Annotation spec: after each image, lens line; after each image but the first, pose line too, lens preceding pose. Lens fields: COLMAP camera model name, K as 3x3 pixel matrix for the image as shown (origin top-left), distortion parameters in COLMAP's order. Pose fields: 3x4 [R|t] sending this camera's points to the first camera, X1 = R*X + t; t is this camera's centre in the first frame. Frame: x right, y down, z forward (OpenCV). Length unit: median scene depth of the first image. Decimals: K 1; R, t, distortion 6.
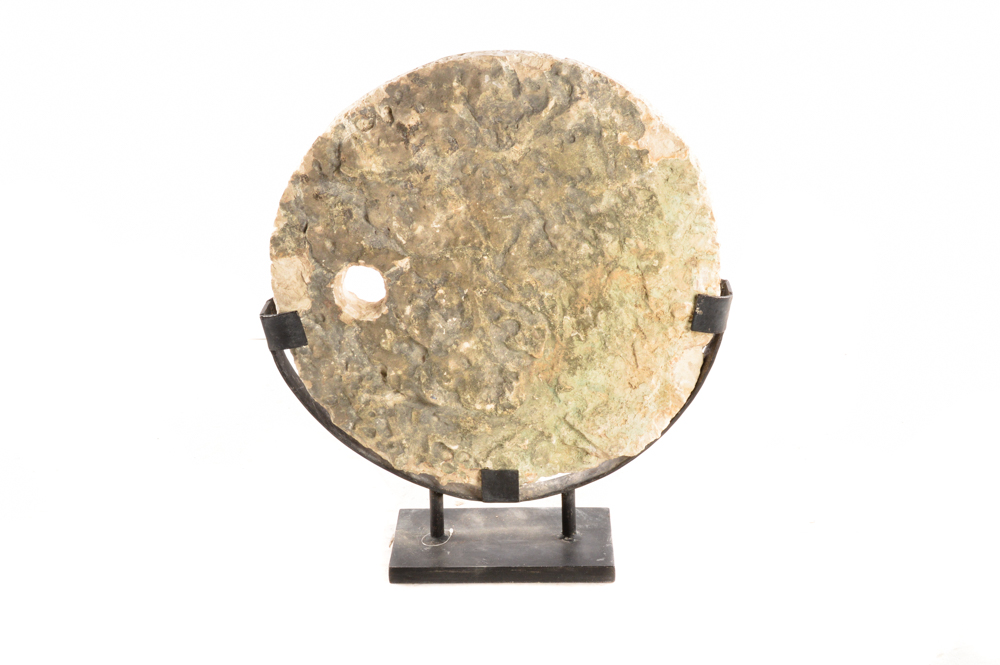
lens RADIAL K [[1797.6, 0, 501.0], [0, 1797.6, 332.5], [0, 0, 1]] dist [0.023626, 0.000000]
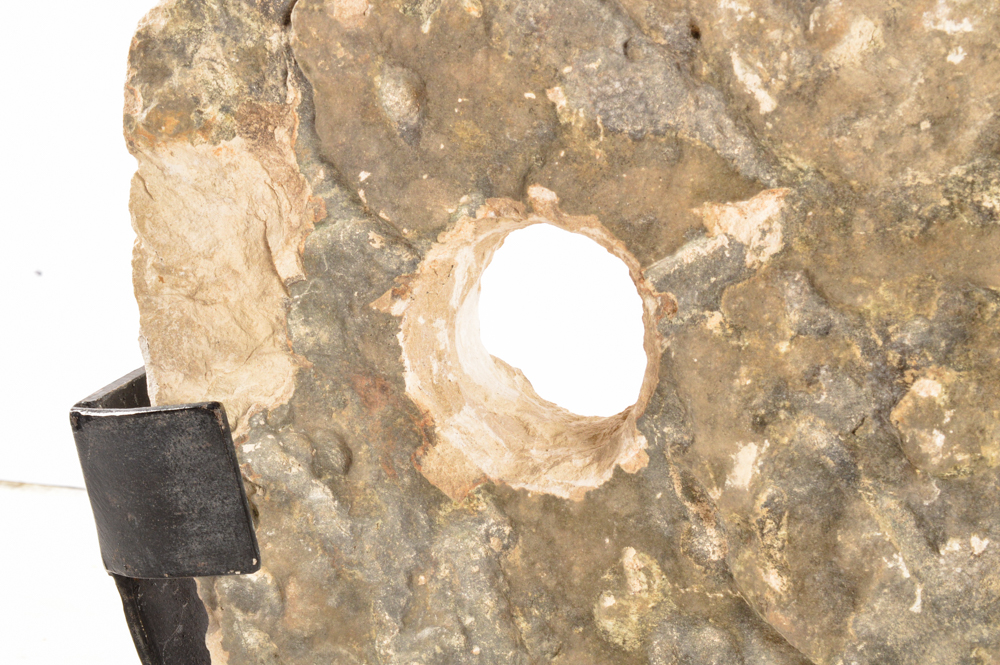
lens RADIAL K [[1797.6, 0, 501.0], [0, 1797.6, 332.3], [0, 0, 1]] dist [0.023626, 0.000000]
pose [[0.973100, 0.110415, -0.202198, -0.039604], [-0.133263, 0.985707, -0.103071, -0.002965], [0.187927, 0.127244, 0.973906, 0.802558]]
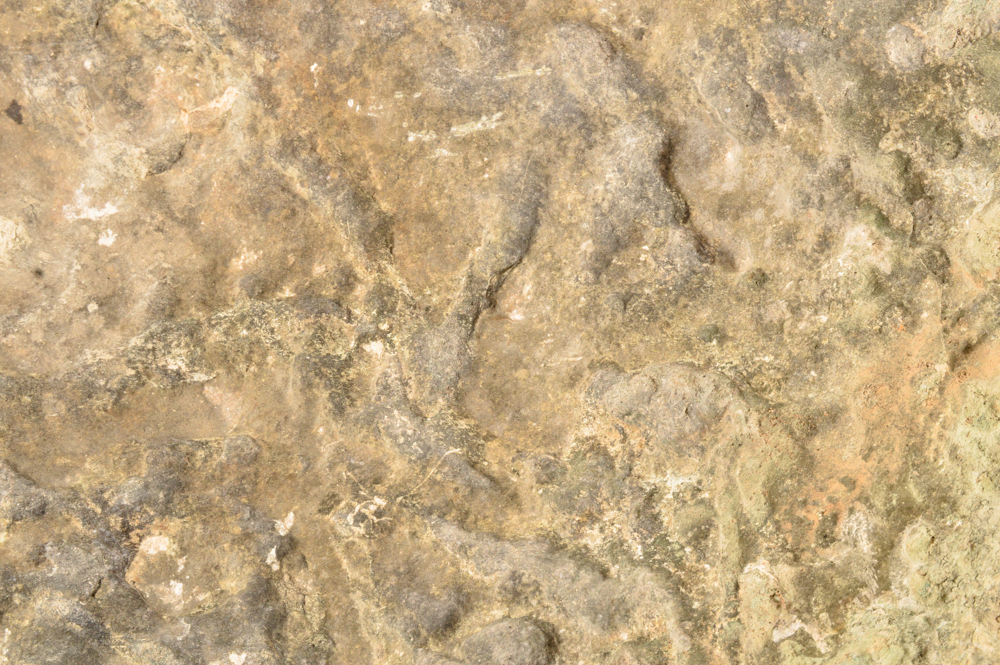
lens RADIAL K [[1797.6, 0, 500.4], [0, 1797.6, 325.9], [0, 0, 1]] dist [0.023626, 0.000000]
pose [[0.977267, -0.105885, 0.183679, -0.030355], [0.093591, 0.992828, 0.074382, -0.056739], [-0.190237, -0.055500, 0.980168, 0.805649]]
